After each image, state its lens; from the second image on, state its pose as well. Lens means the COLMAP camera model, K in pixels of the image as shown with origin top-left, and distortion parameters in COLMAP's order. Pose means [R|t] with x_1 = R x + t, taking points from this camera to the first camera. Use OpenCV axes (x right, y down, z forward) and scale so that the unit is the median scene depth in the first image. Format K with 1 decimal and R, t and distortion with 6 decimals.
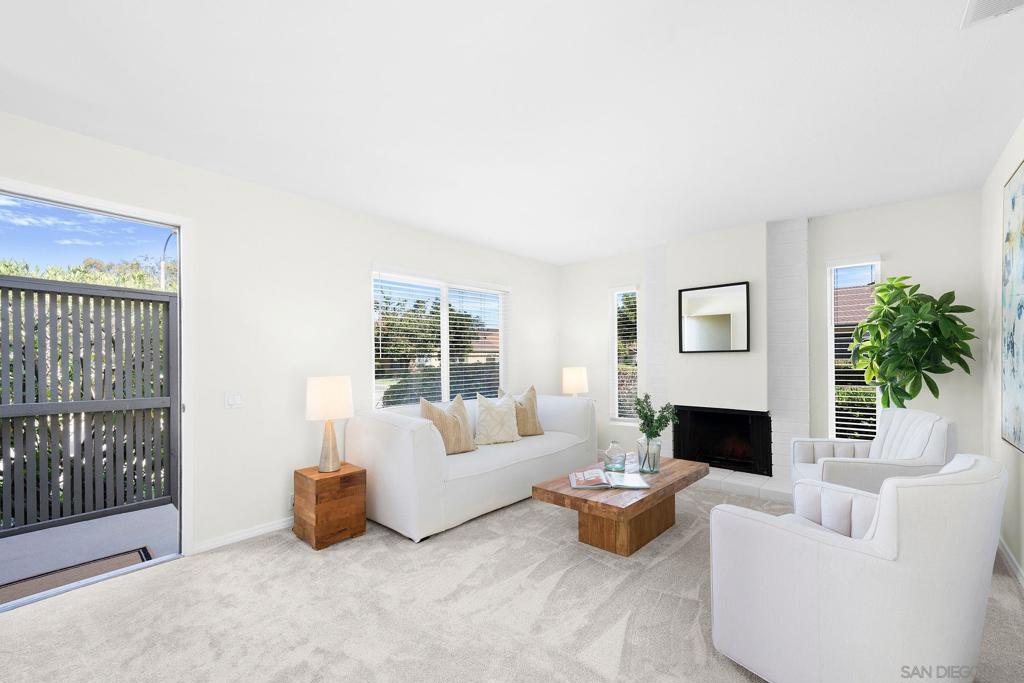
lens RADIAL K [[422.8, 0, 507.7], [0, 422.8, 349.2], [0, 0, 1]] dist [-0.001614, 0.000040]
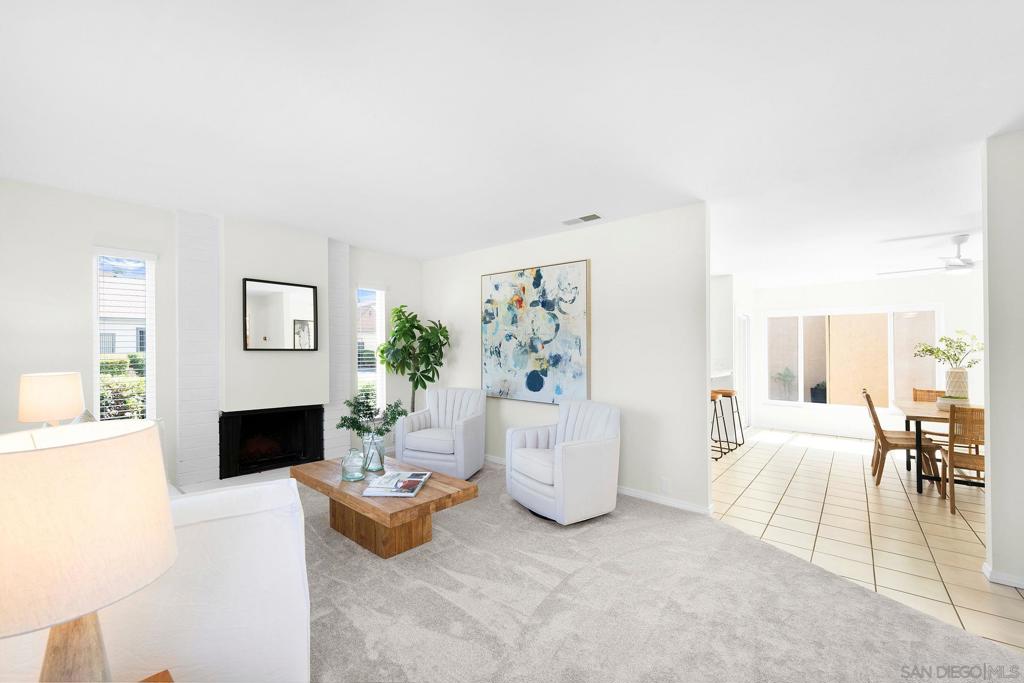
lens RADIAL K [[422.8, 0, 507.7], [0, 422.8, 349.2], [0, 0, 1]] dist [-0.001614, 0.000040]
pose [[-0.026597, 0.012885, 0.999563, -0.533970], [-0.033497, 0.999344, -0.013774, 0.000343], [-0.999085, -0.033848, -0.026148, 0.538338]]
